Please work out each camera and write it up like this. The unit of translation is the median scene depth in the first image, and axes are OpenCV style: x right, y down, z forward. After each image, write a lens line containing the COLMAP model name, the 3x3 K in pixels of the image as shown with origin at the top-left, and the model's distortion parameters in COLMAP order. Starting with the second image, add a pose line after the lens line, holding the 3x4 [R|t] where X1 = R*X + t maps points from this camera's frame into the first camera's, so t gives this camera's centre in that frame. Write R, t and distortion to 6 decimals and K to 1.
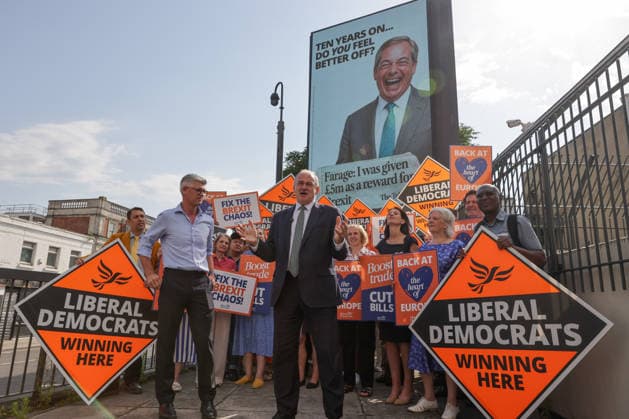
lens RADIAL K [[444.8, 0, 302.5], [0, 444.8, 204.8], [0, 0, 1]] dist [0.001574, 0.001557]
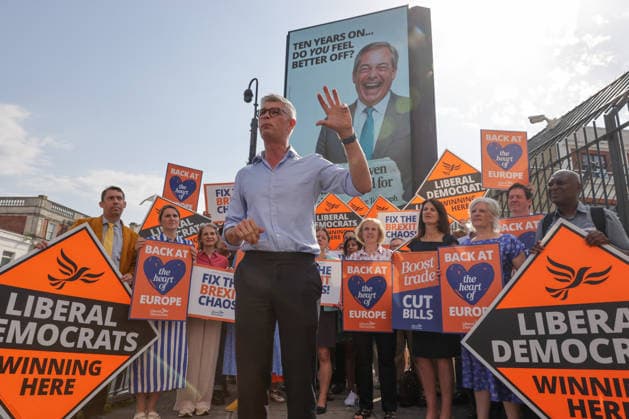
lens RADIAL K [[427.8, 0, 312.3], [0, 427.8, 204.7], [0, 0, 1]] dist [-0.002735, 0.000874]
pose [[0.988567, 0.043727, 0.144300, -0.132426], [-0.039851, 0.998766, -0.029641, 0.048671], [-0.145418, 0.023552, 0.989090, 0.209983]]
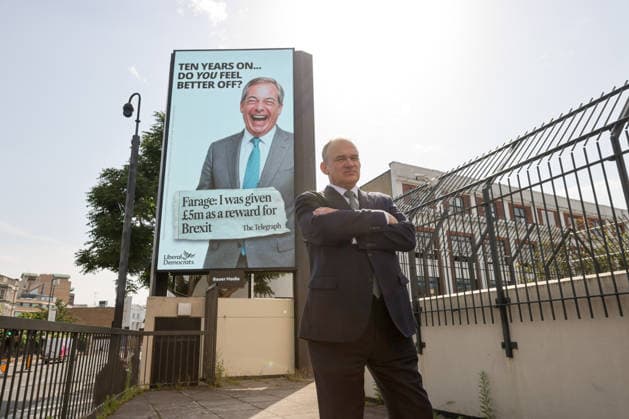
lens RADIAL K [[427.6, 0, 314.5], [0, 427.6, 209.5], [0, 0, 1]] dist [0.003989, 0.000836]
pose [[0.866679, 0.096857, 0.489374, -0.381248], [-0.068353, 0.994775, -0.075832, 0.011042], [-0.494162, 0.032272, 0.868771, 0.168213]]
